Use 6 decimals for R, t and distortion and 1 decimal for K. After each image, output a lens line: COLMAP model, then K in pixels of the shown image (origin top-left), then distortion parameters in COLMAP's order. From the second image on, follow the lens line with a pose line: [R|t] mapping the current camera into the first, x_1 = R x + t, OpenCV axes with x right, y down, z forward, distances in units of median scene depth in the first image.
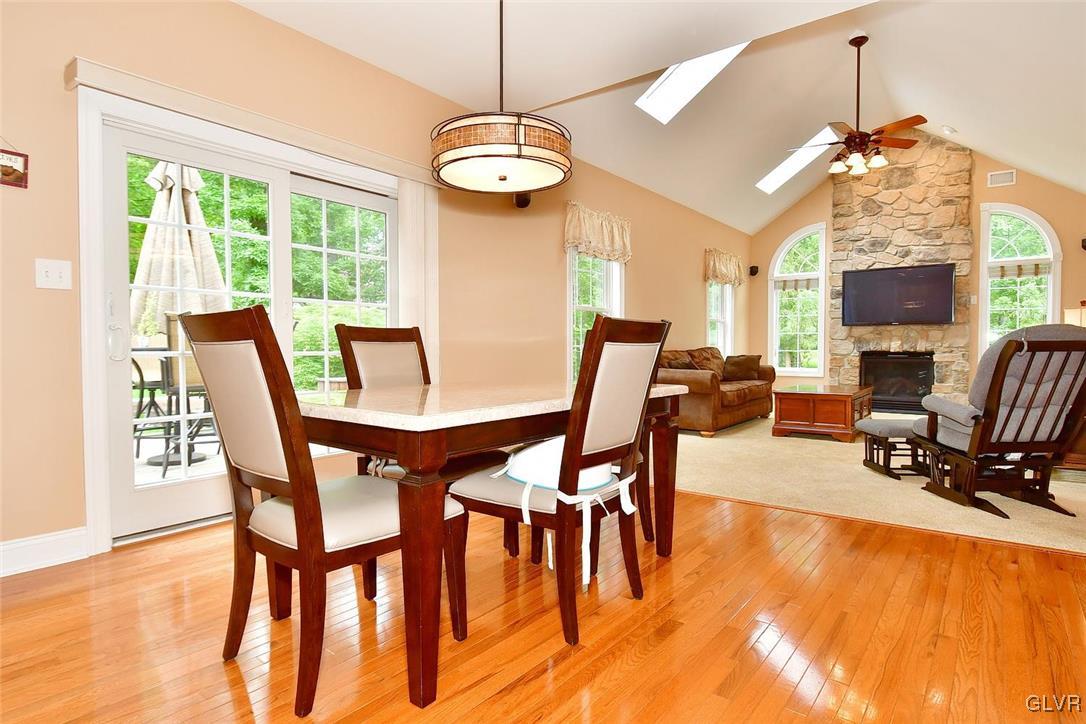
lens RADIAL K [[578.9, 0, 543.0], [0, 578.9, 362.4], [0, 0, 1]] dist [-0.000780, -0.006554]
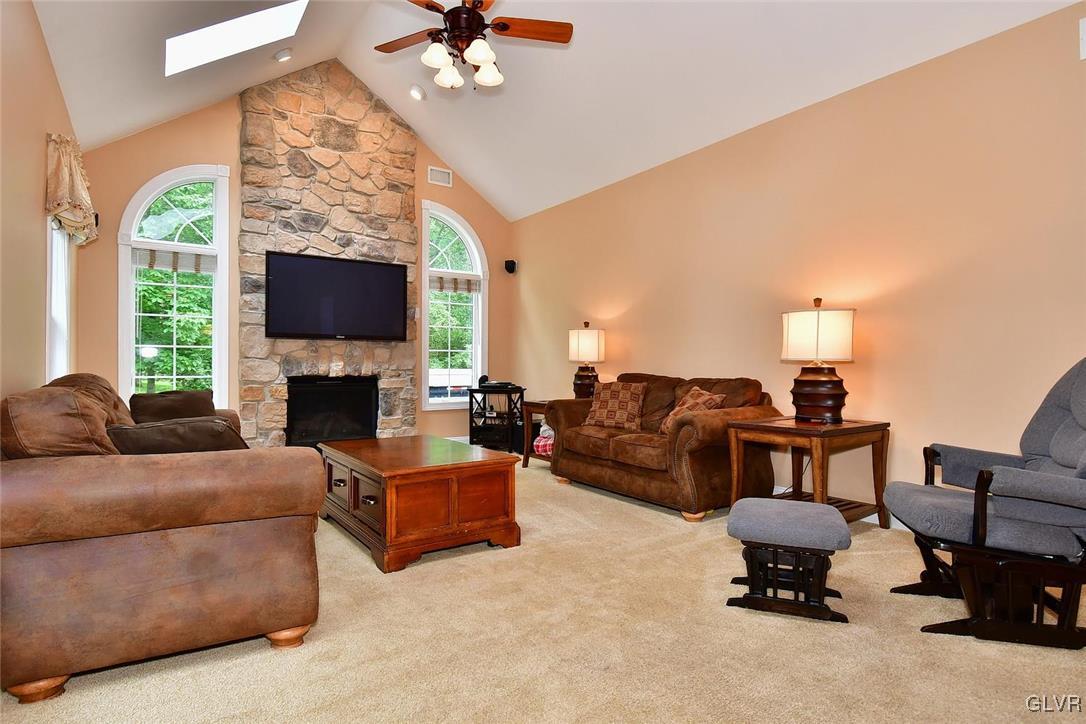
lens RADIAL K [[578.9, 0, 538.2], [0, 578.9, 365.1], [0, 0, 1]] dist [-0.000780, -0.006554]
pose [[0.303046, -0.002126, 0.952973, 0.003649], [0.022756, 0.999729, -0.005006, -0.023432], [-0.952704, 0.023203, 0.303012, 0.543679]]
